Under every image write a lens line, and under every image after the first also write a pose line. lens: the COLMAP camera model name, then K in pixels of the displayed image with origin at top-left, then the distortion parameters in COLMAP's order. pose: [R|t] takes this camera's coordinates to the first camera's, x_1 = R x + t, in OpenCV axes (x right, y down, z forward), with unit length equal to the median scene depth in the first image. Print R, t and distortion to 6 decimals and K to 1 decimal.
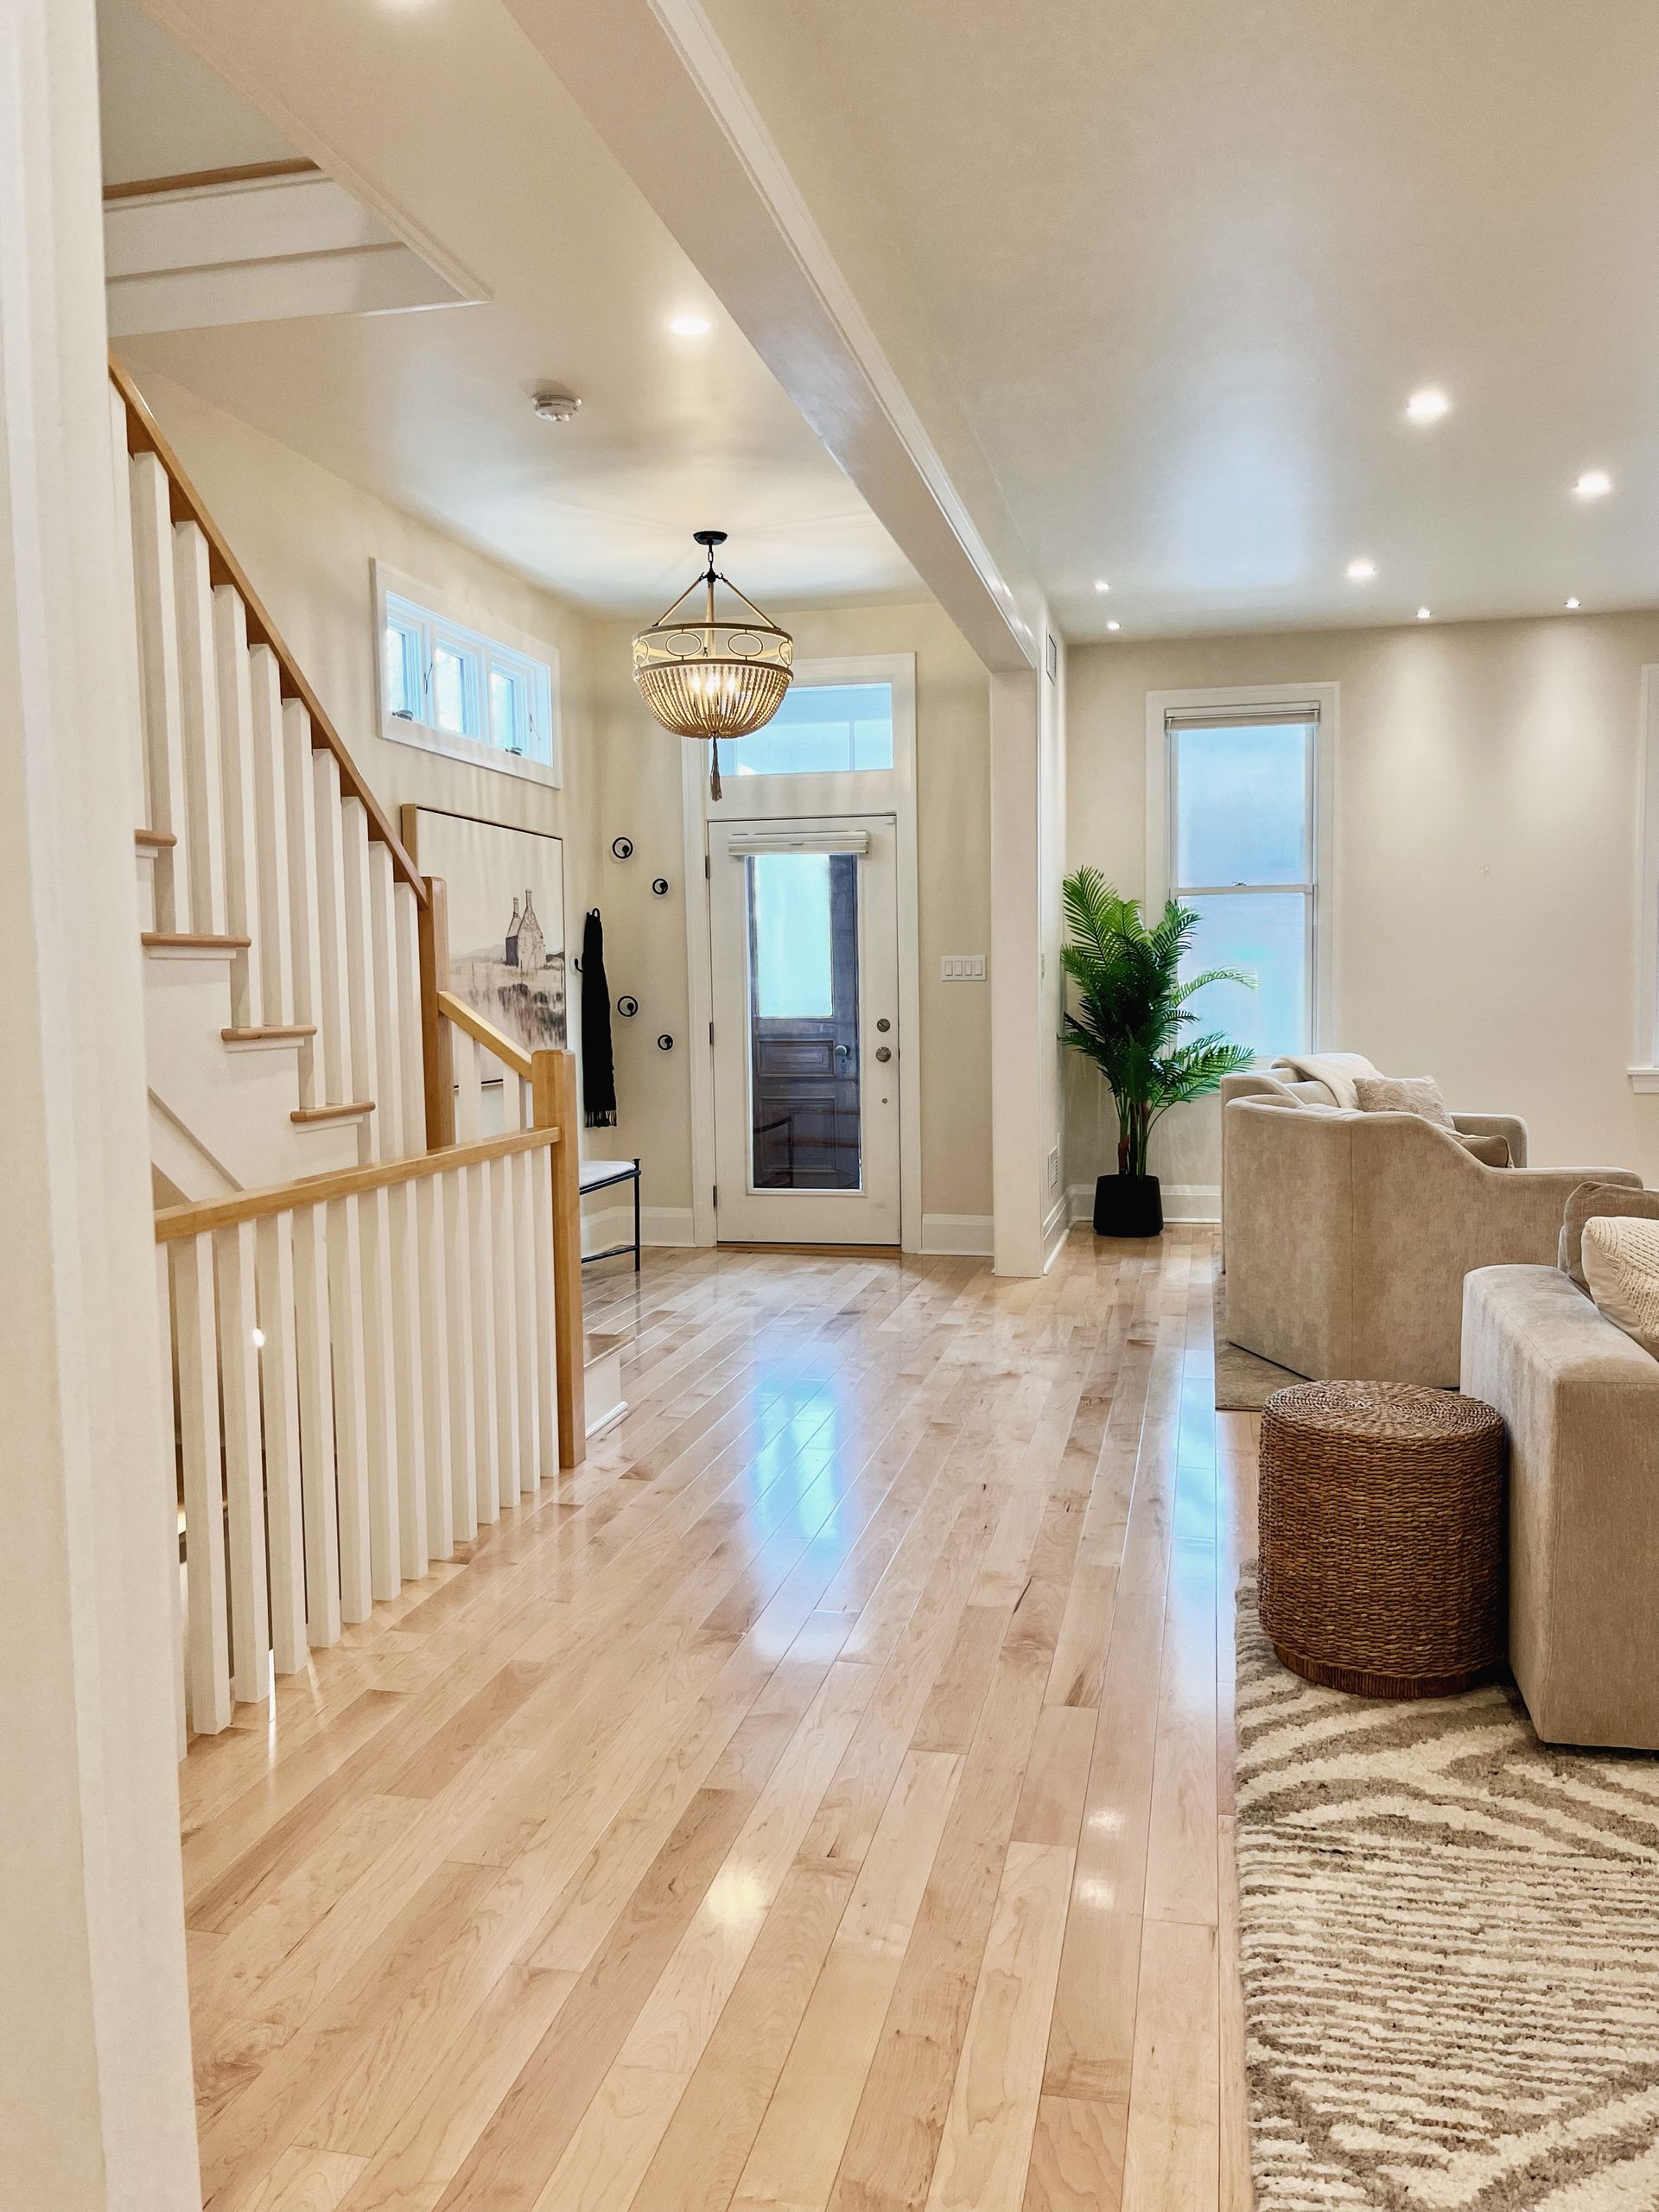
lens RADIAL K [[1676.9, 0, 824.7], [0, 1676.9, 1102.2], [0, 0, 1]] dist [0.050102, -0.066001]
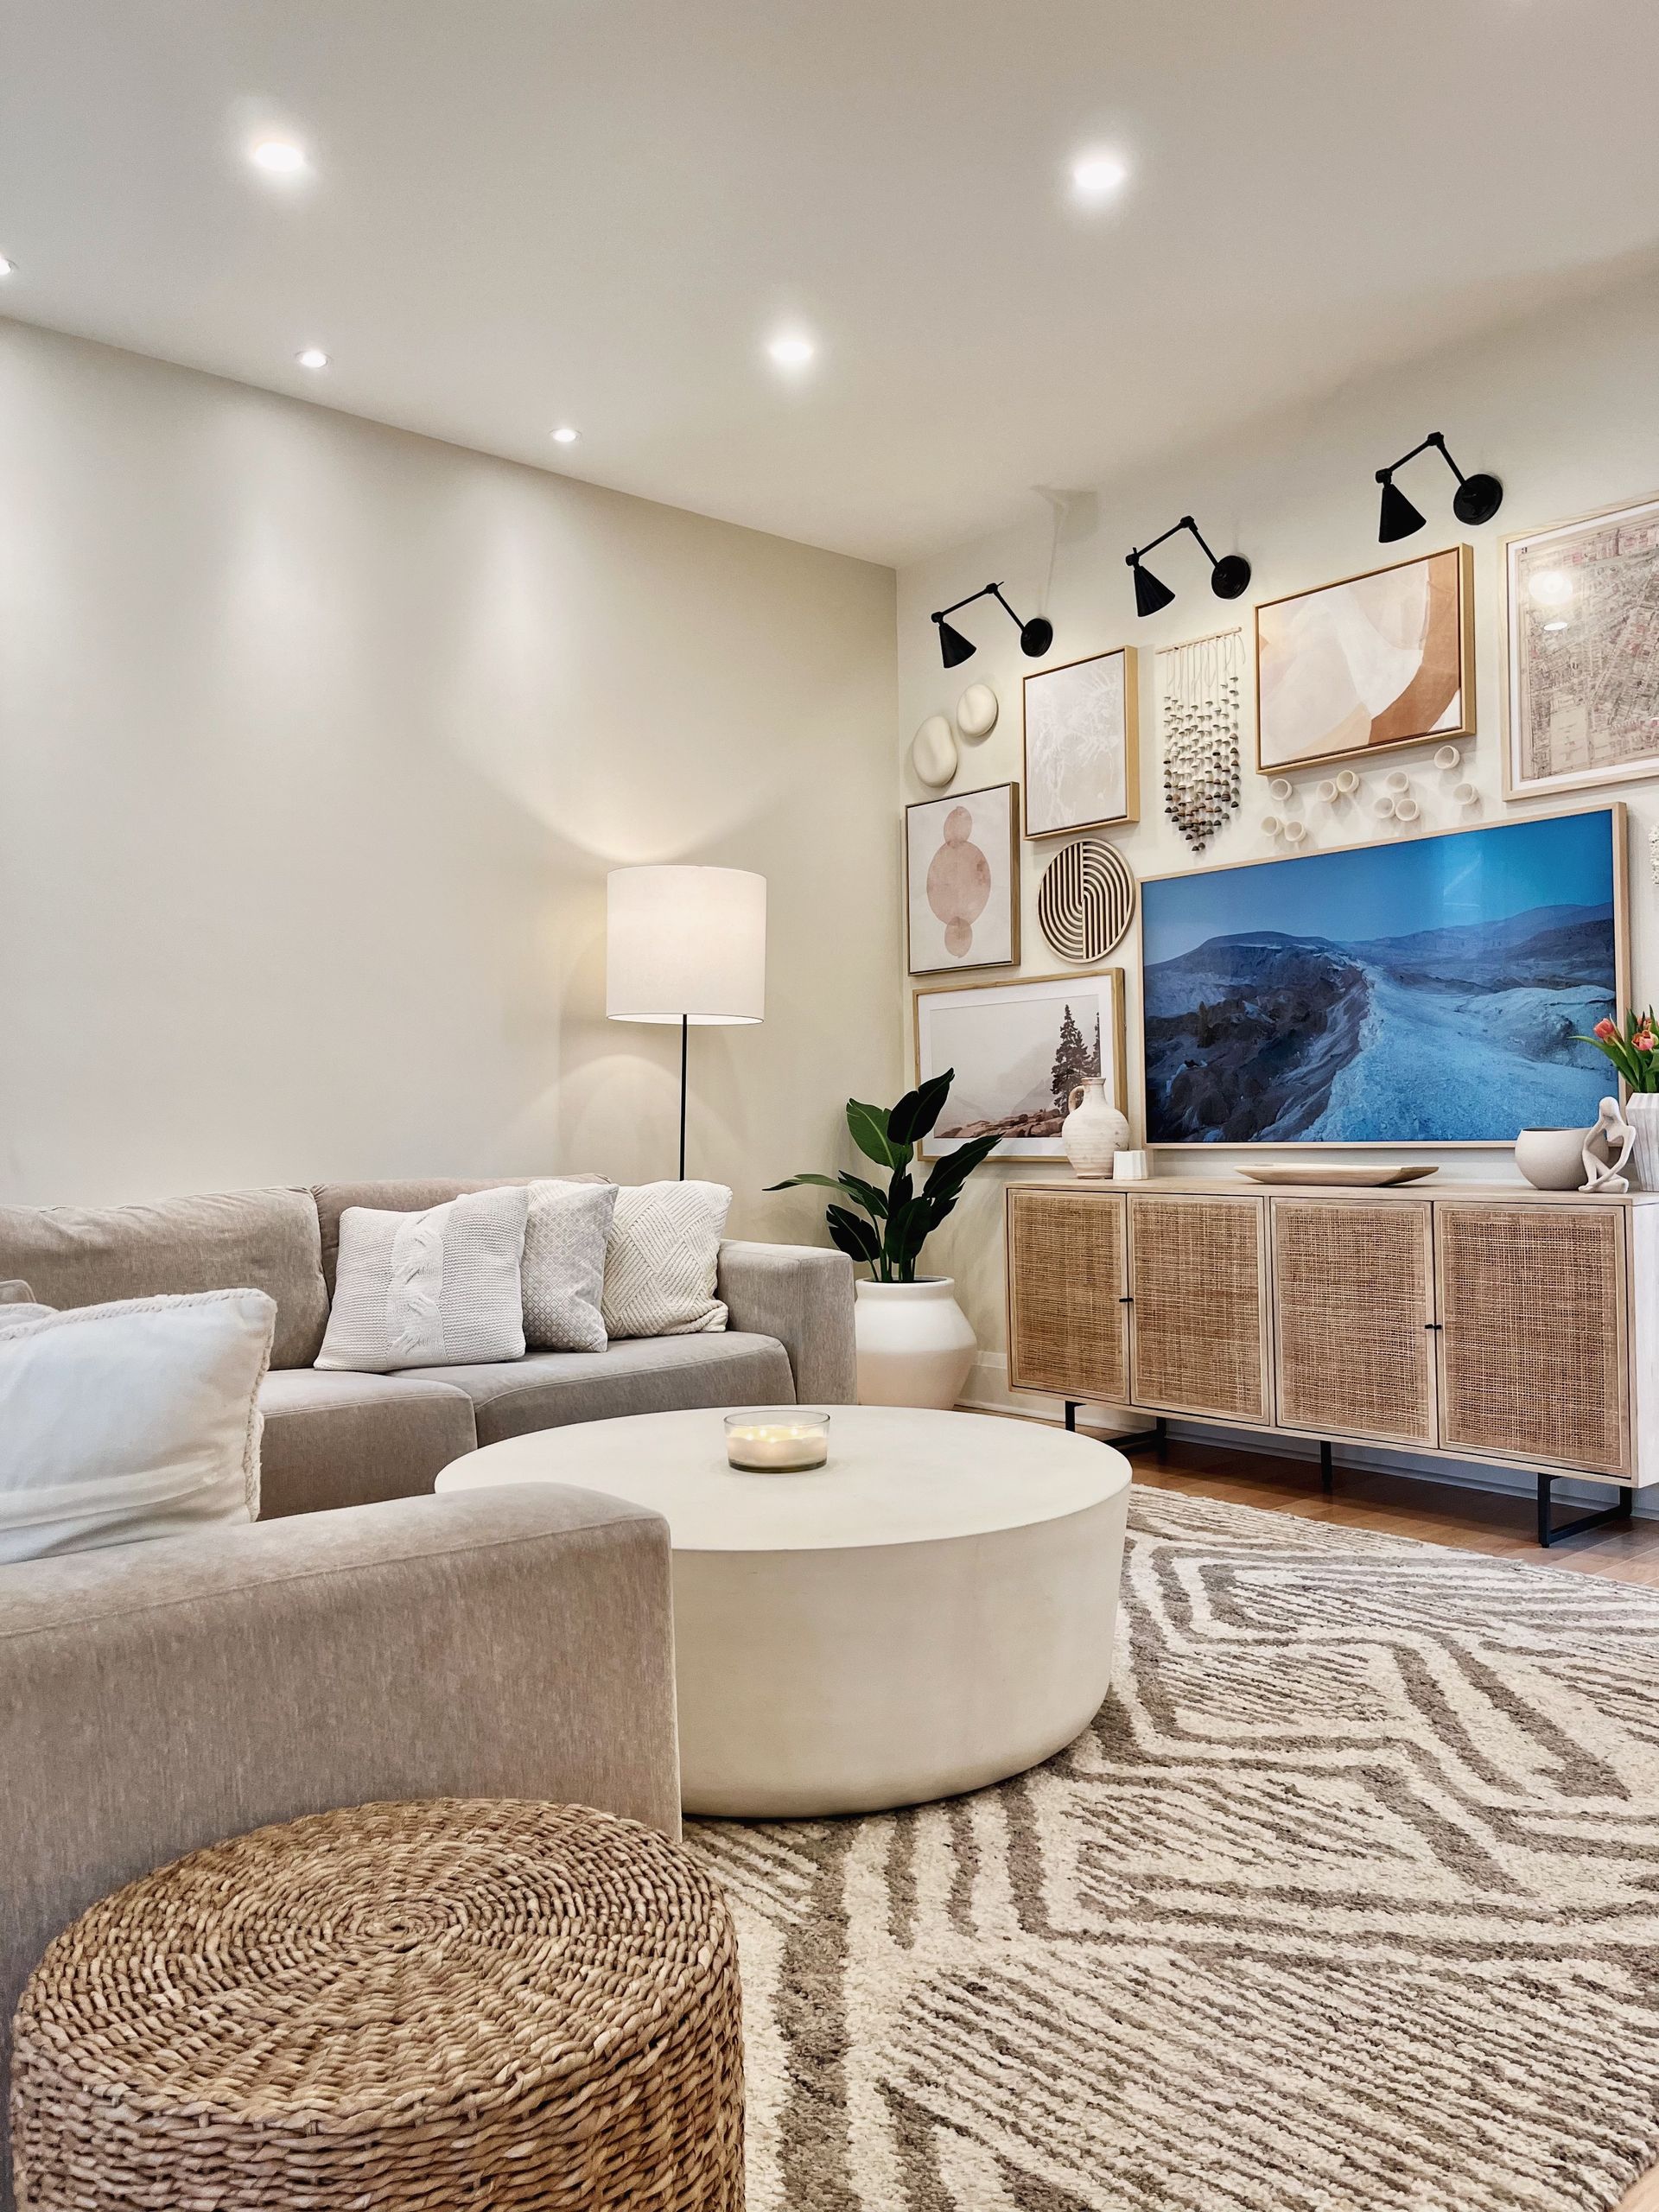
lens RADIAL K [[1676.9, 0, 825.7], [0, 1676.9, 1097.8], [0, 0, 1]] dist [0.050102, -0.066001]
pose [[-0.798790, 0.038076, 0.600404, 0.072620], [0.069474, 0.997157, 0.029193, 0.012976], [-0.597585, 0.065031, -0.799164, 1.809078]]
